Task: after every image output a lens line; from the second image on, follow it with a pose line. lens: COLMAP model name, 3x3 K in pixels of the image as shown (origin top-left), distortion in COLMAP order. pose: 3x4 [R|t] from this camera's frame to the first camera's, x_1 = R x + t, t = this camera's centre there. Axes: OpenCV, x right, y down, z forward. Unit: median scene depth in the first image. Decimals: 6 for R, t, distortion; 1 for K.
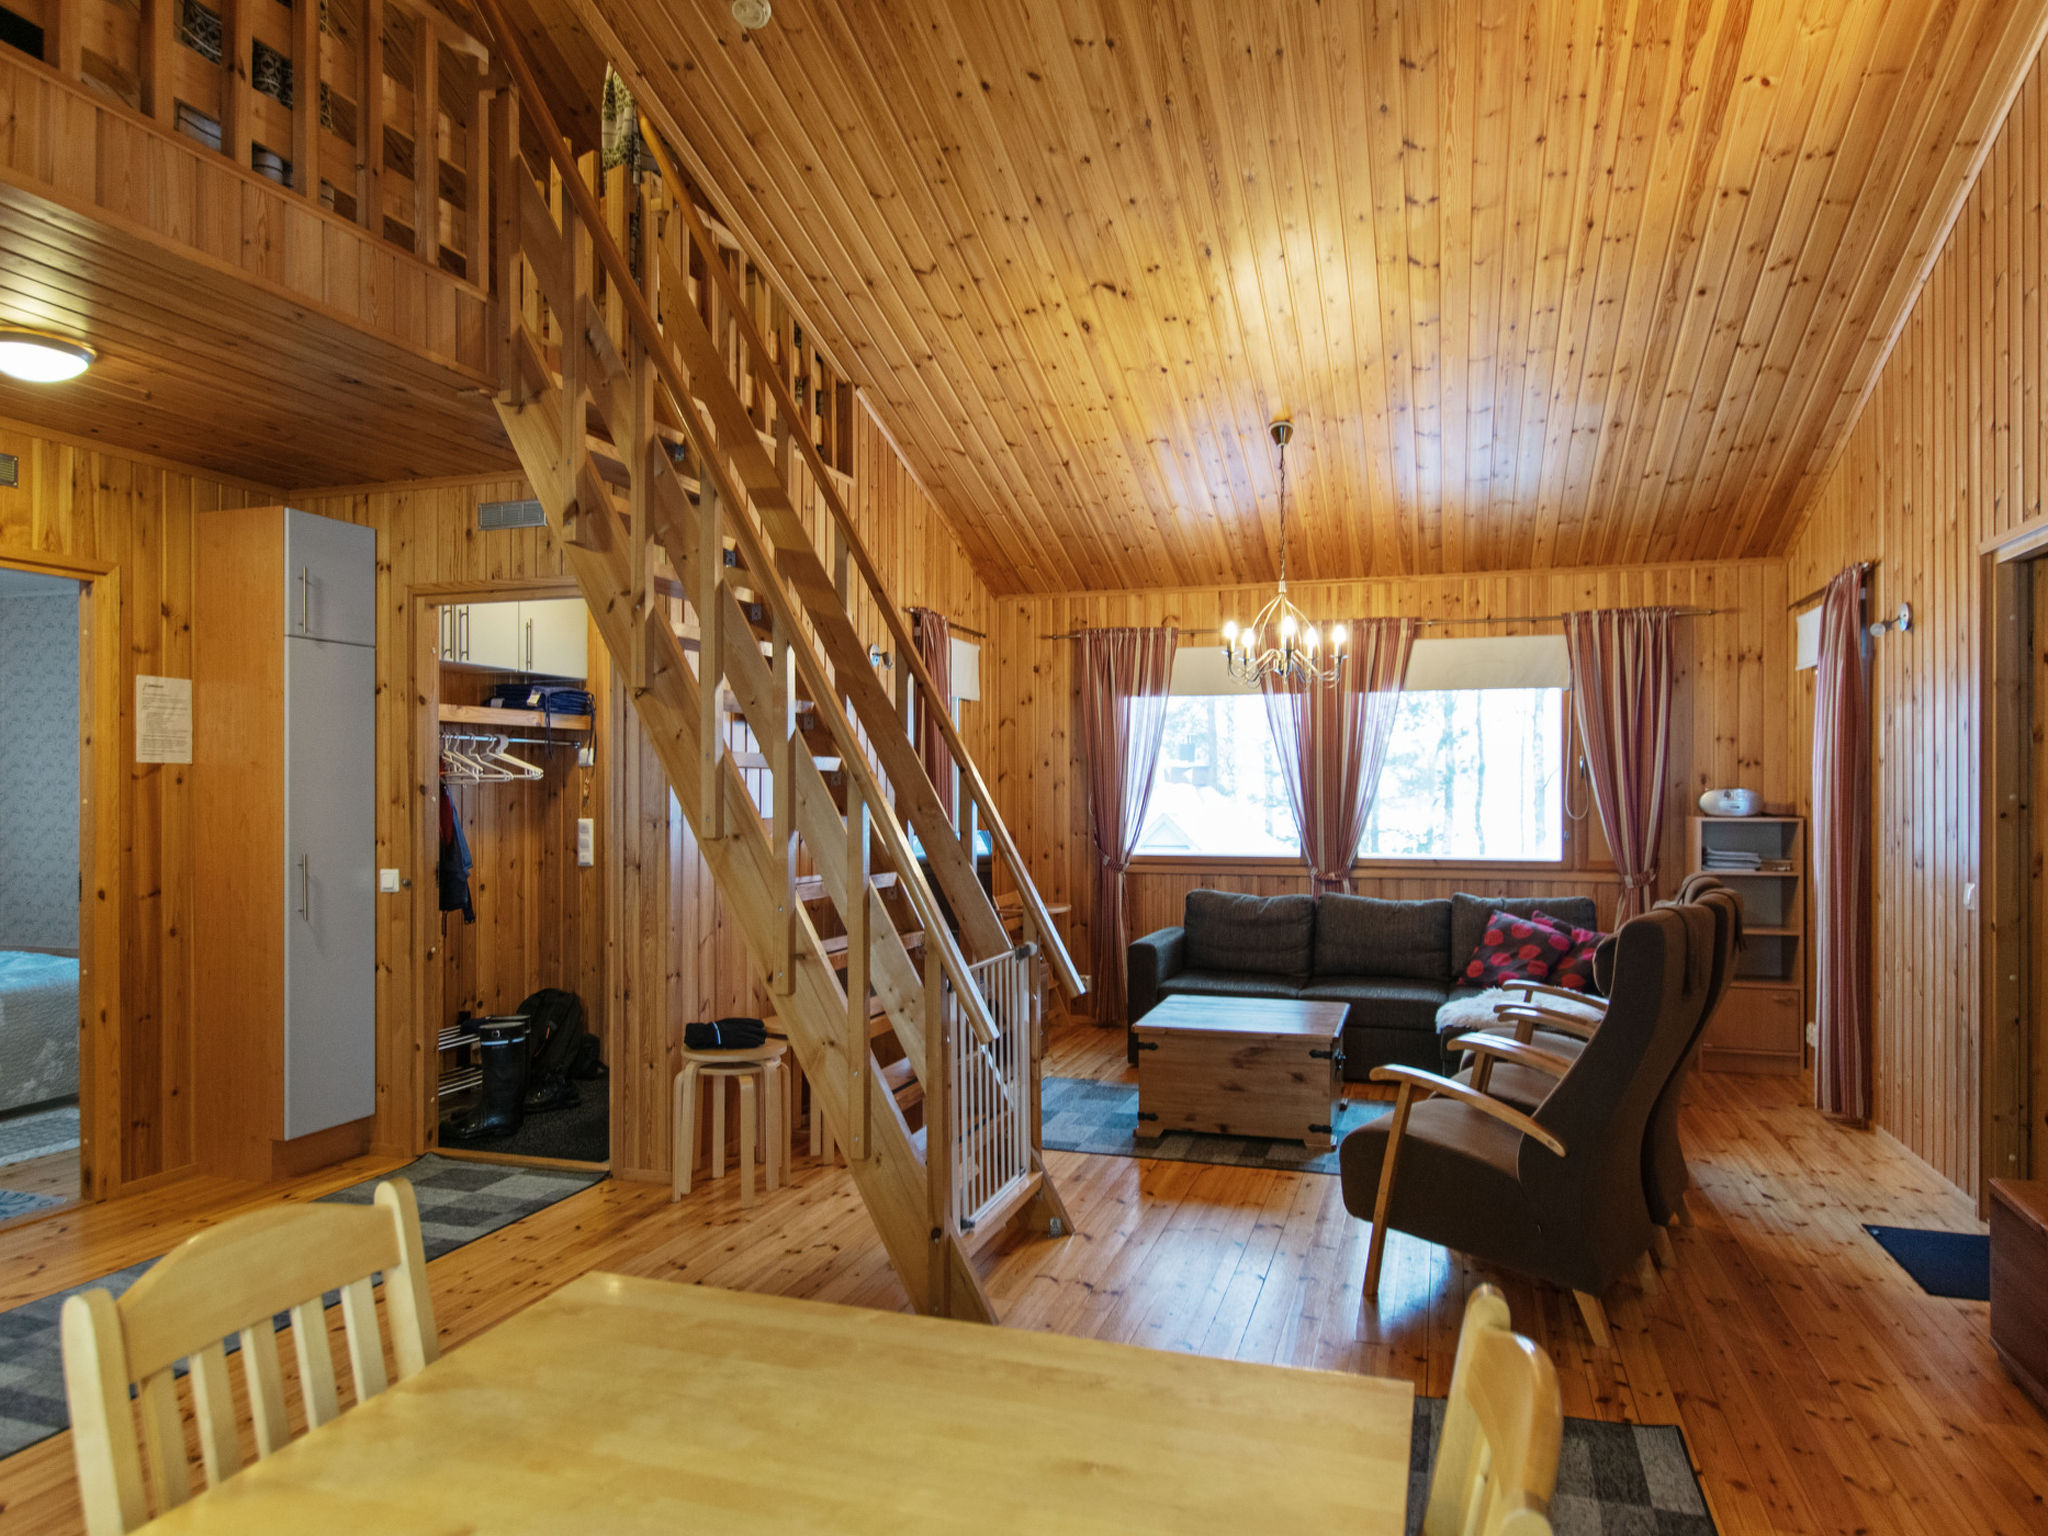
lens RADIAL K [[1322.8, 0, 1128.3], [0, 1322.8, 814.2], [0, 0, 1]] dist [0.004155, -0.000194]
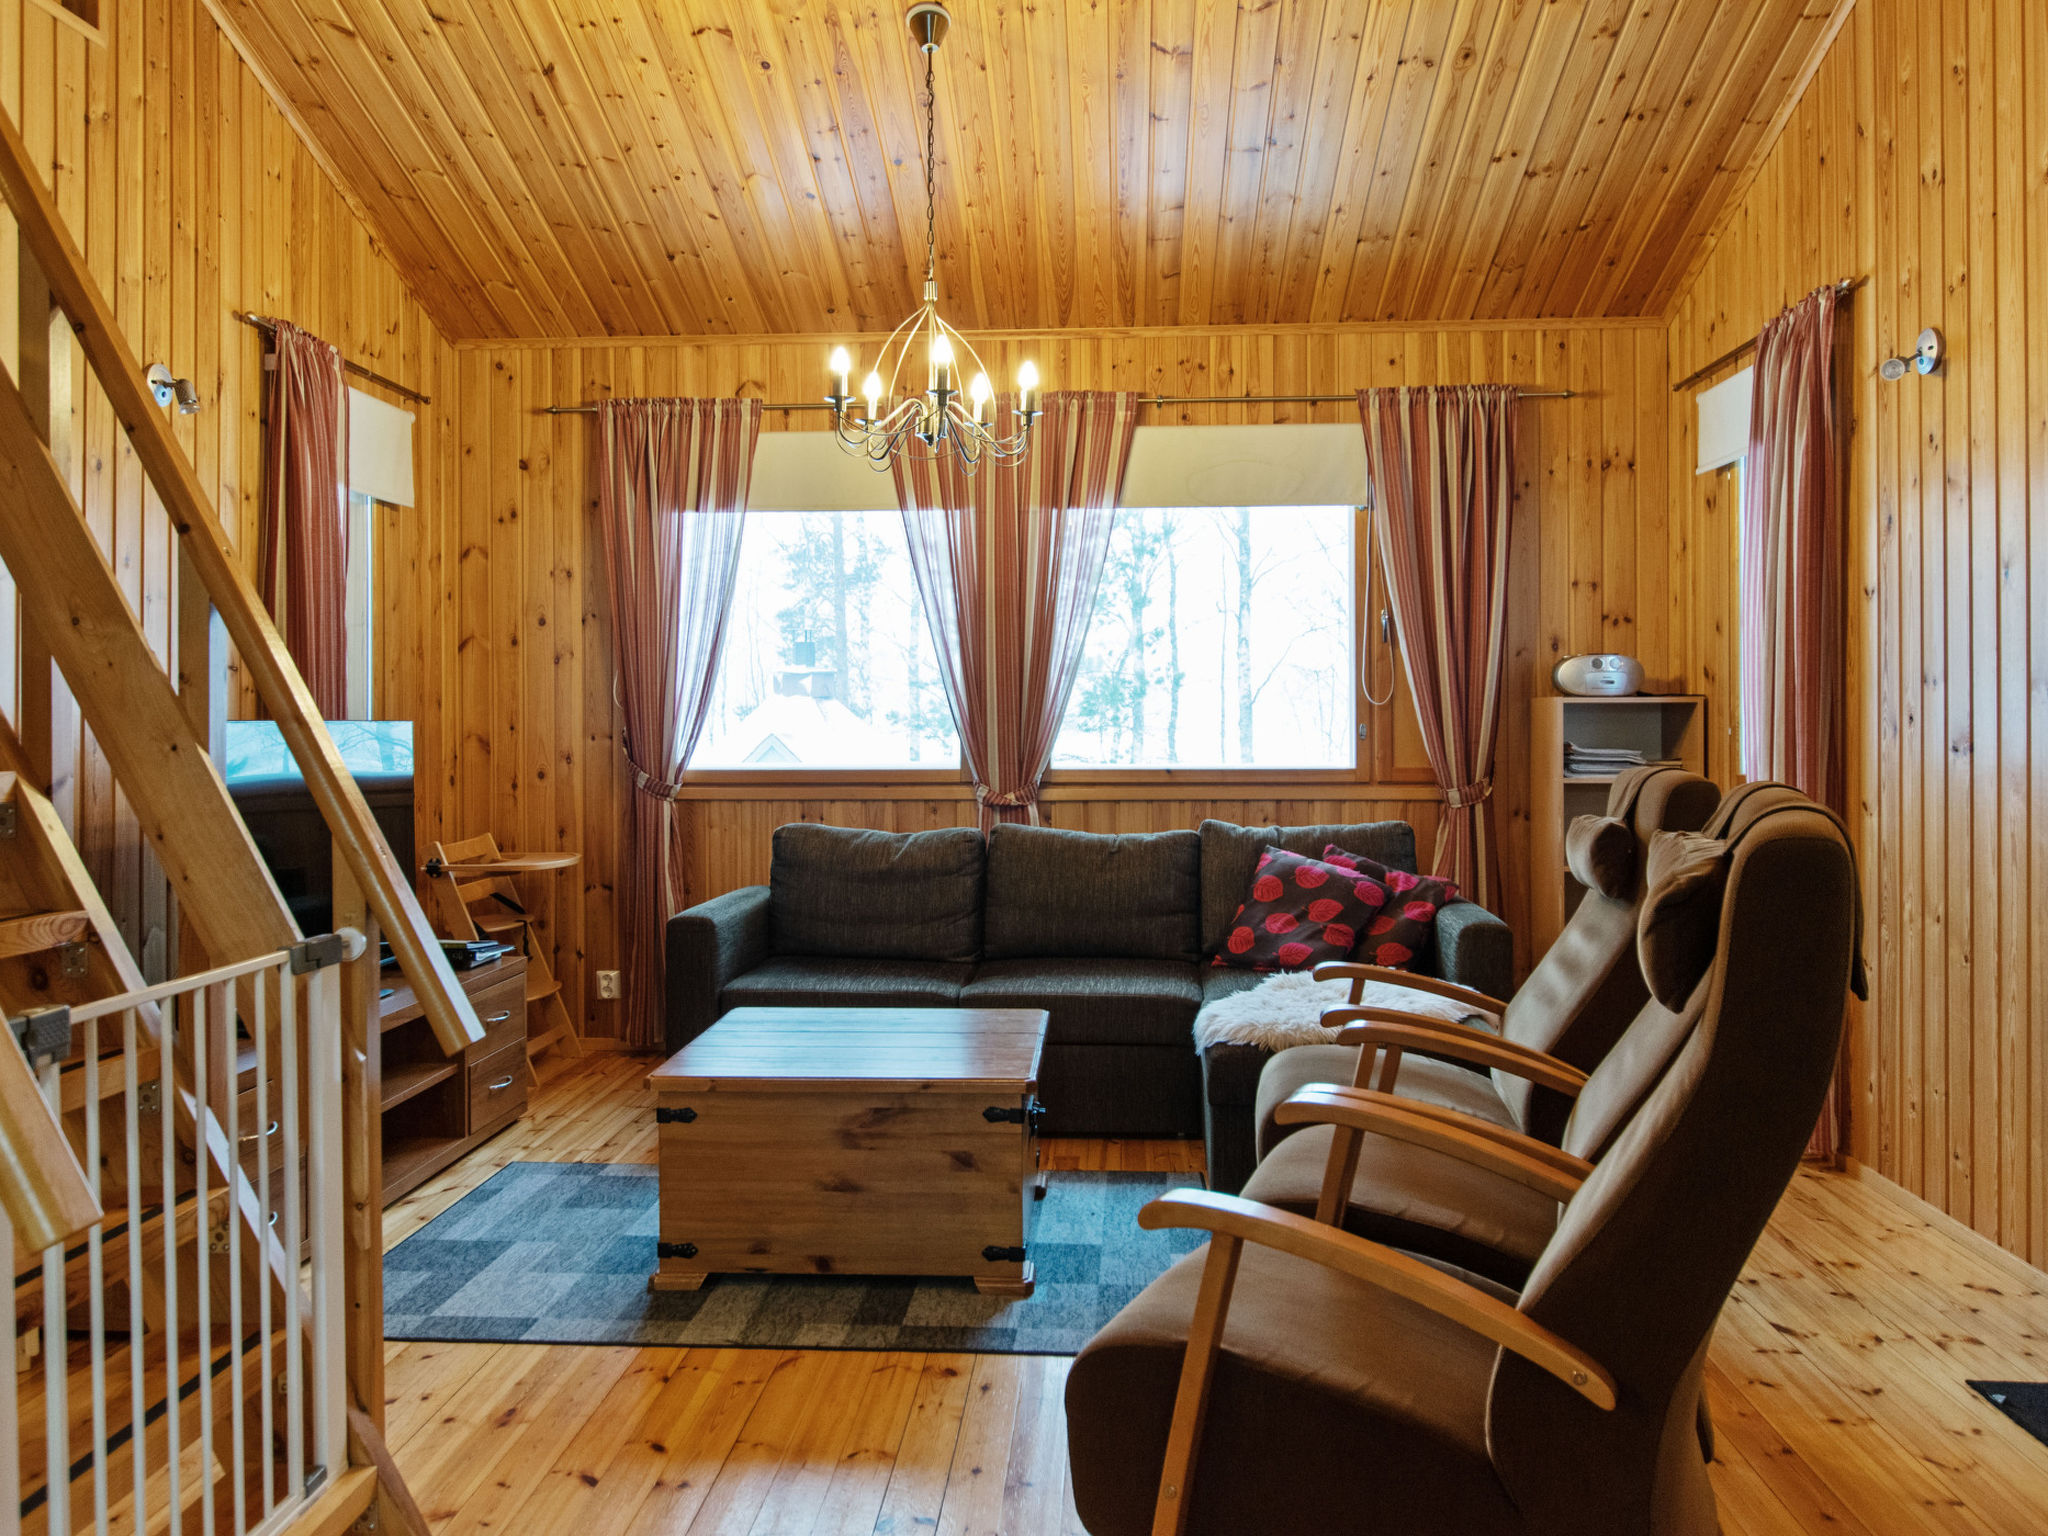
lens RADIAL K [[1680.3, 0, 1132.1], [0, 1680.3, 657.7], [0, 0, 1]] dist [-0.005627, -0.000680]
pose [[0.972619, 0.002569, 0.232392, 0.026611], [0.008763, 0.998822, -0.047717, 0.020690], [-0.232241, 0.048447, 0.971451, 0.229653]]
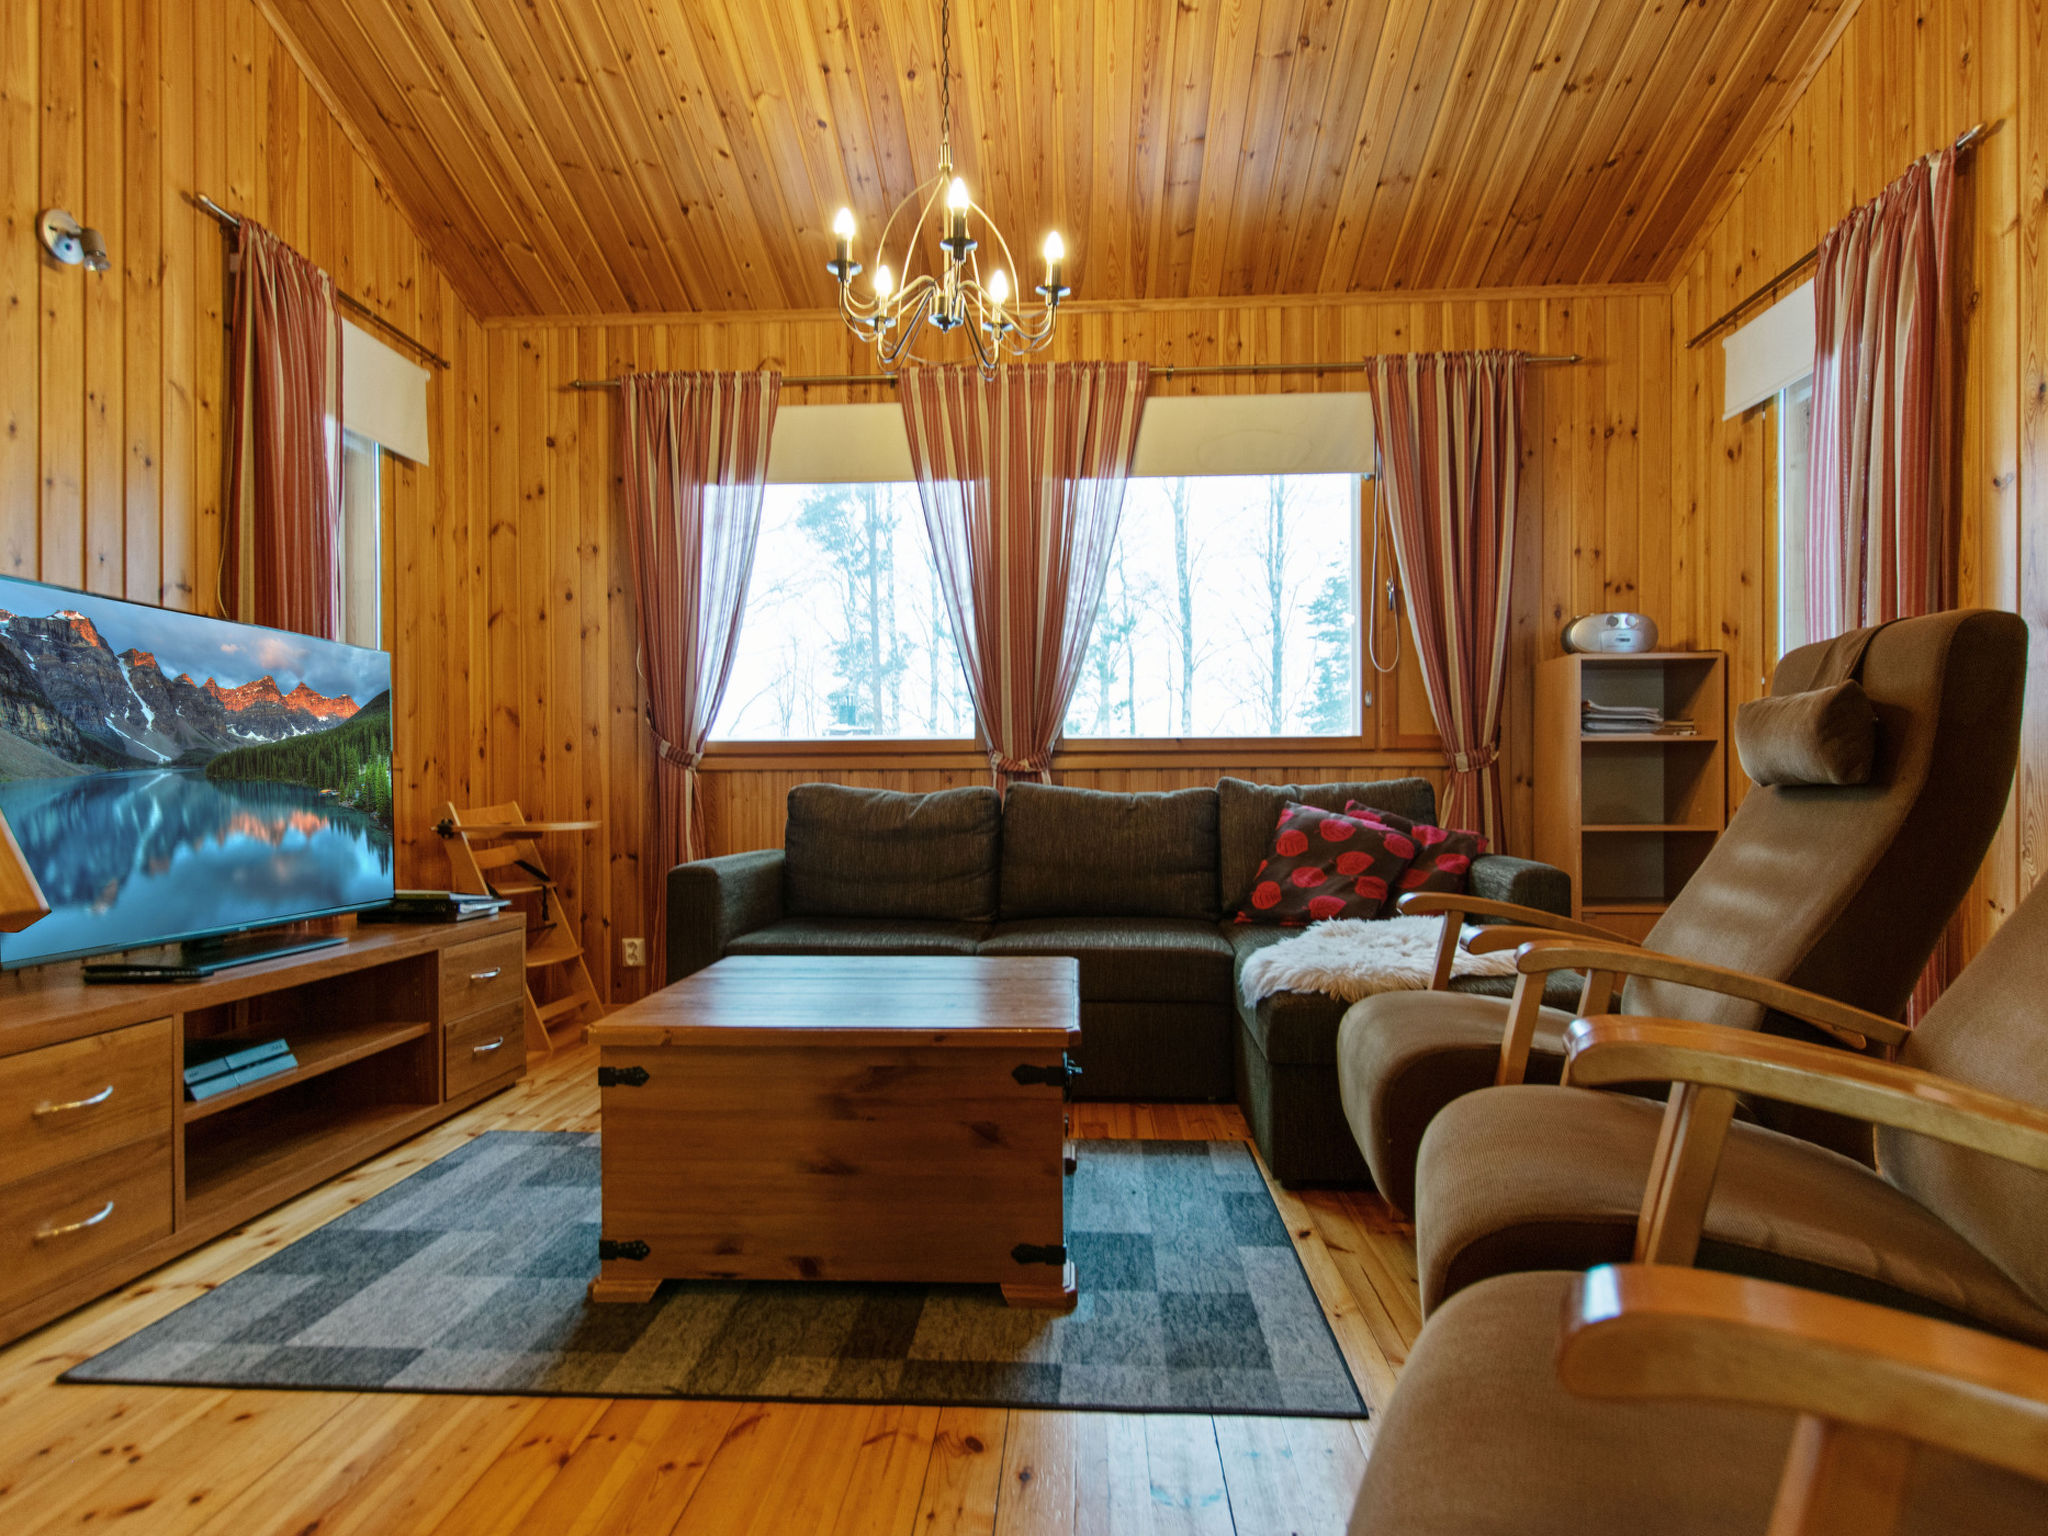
lens RADIAL K [[1284.7, 0, 1089.3], [0, 1284.7, 686.2], [0, 0, 1]] dist [0.004388, -0.001212]
pose [[0.974528, 0.006082, 0.224185, 0.049875], [0.012208, 0.996711, -0.080108, 0.066528], [-0.223935, 0.080804, 0.971249, 0.431016]]
